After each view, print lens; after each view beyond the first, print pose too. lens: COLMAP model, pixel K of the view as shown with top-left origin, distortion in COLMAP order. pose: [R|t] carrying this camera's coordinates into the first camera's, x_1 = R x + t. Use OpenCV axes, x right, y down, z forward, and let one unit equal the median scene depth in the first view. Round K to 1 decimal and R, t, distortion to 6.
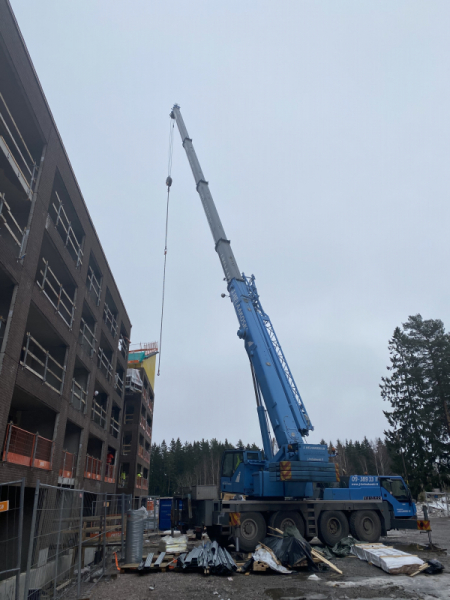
lens RADIAL K [[451.1, 0, 224.8], [0, 451.1, 301.1], [0, 0, 1]] dist [0.038476, -0.021966]
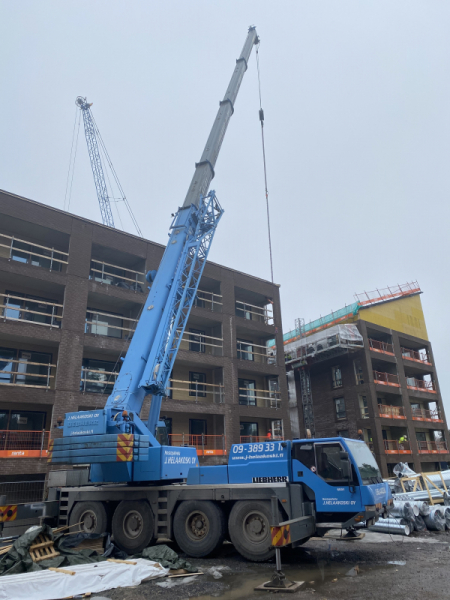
lens RADIAL K [[451.1, 0, 224.6], [0, 451.1, 298.5], [0, 0, 1]] dist [0.038476, -0.021966]
pose [[0.622283, -0.292033, -0.726278, 0.805557], [0.340232, 0.936488, -0.085043, 0.256979], [0.704986, -0.194183, 0.682120, 0.636355]]
